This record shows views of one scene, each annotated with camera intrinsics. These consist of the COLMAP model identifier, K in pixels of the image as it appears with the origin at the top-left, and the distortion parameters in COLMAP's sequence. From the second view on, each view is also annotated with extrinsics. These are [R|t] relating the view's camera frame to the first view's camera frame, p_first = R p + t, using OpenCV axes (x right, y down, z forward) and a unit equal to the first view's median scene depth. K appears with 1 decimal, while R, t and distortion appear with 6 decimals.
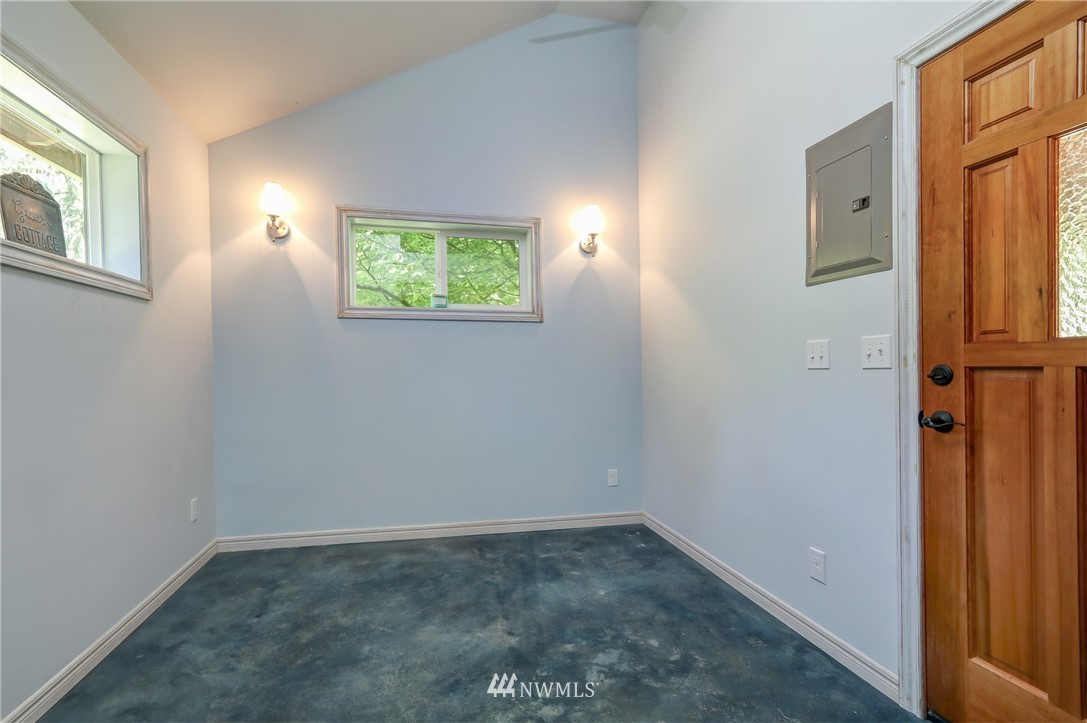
lens RADIAL K [[501.8, 0, 530.0], [0, 501.8, 368.2], [0, 0, 1]] dist [-0.015523, 0.001376]
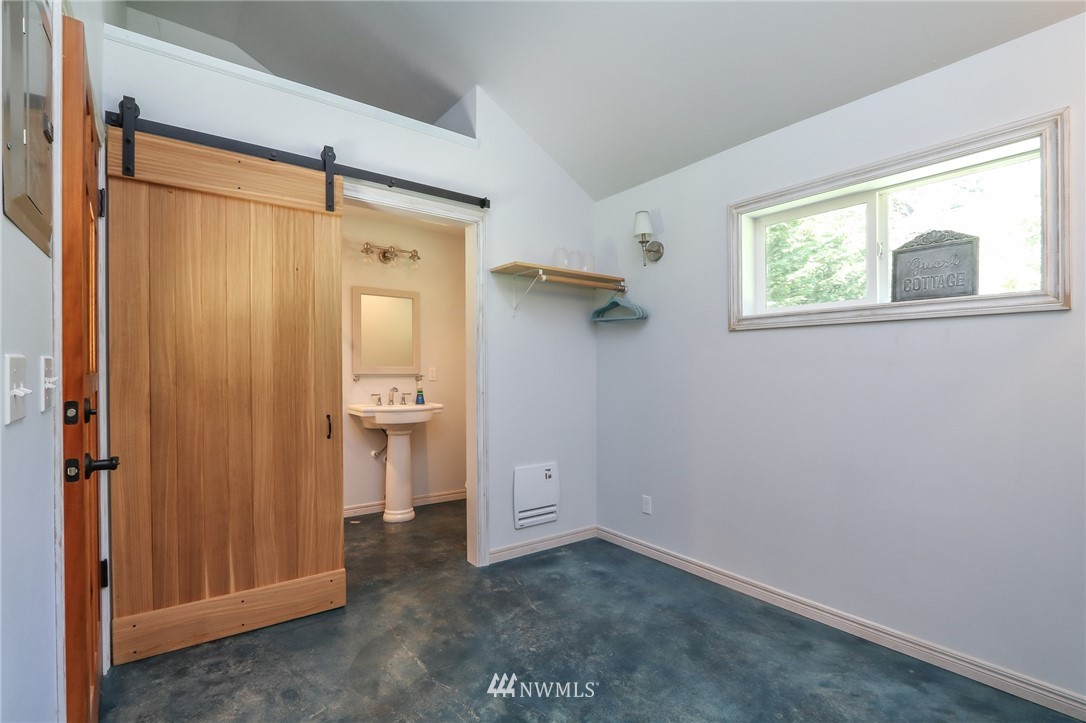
lens RADIAL K [[501.3, 0, 529.5], [0, 501.3, 368.2], [0, 0, 1]] dist [-0.015523, 0.001376]
pose [[-0.912810, 0.000467, -0.408384, 0.385953], [-0.001258, 0.999991, 0.003956, -0.063269], [0.408382, 0.004125, -0.912802, 1.667920]]
